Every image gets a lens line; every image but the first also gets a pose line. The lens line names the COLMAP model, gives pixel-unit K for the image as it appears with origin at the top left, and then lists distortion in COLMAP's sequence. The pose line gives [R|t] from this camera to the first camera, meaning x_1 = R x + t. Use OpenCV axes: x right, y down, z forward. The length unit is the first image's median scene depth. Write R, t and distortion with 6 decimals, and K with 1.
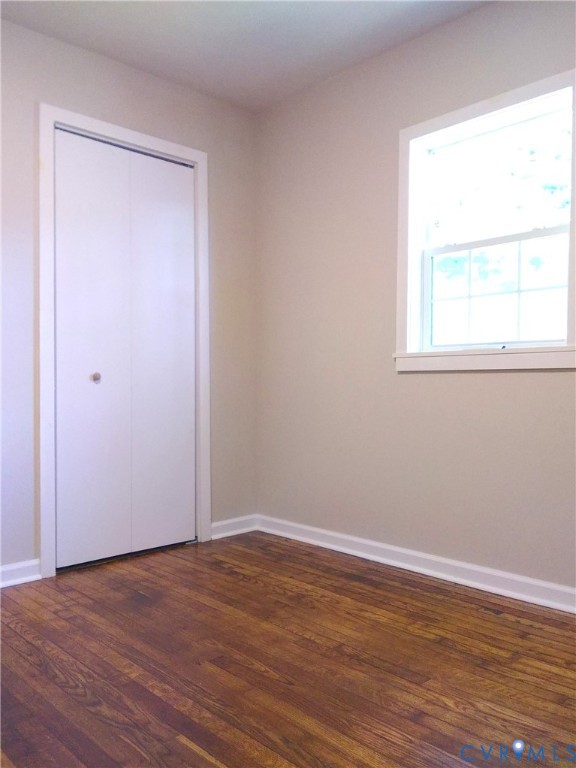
lens RADIAL K [[610.3, 0, 281.6], [0, 610.3, 396.5], [0, 0, 1]] dist [-0.002198, -0.006937]
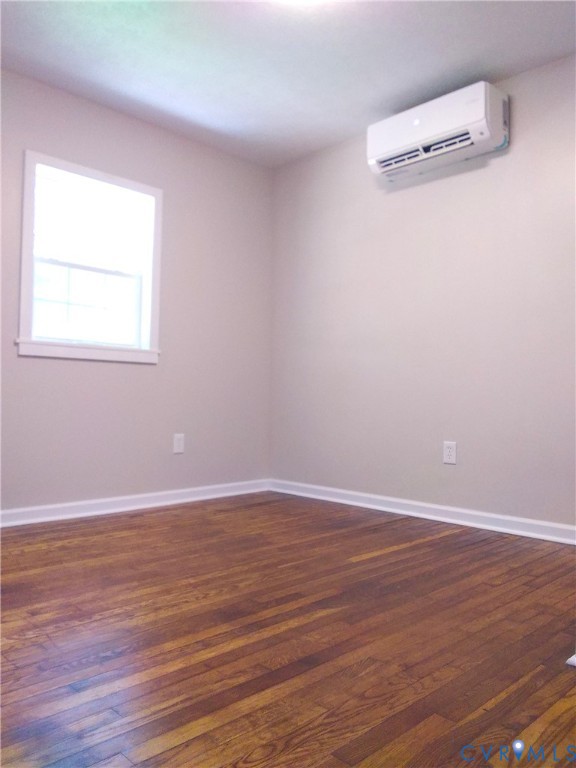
lens RADIAL K [[610.3, 0, 281.6], [0, 610.3, 396.5], [0, 0, 1]] dist [-0.002198, -0.006937]
pose [[-0.002584, 0.011997, 0.999925, -1.278988], [0.012961, 0.999844, -0.011963, 0.076750], [-0.999913, 0.012929, -0.002740, 0.686350]]
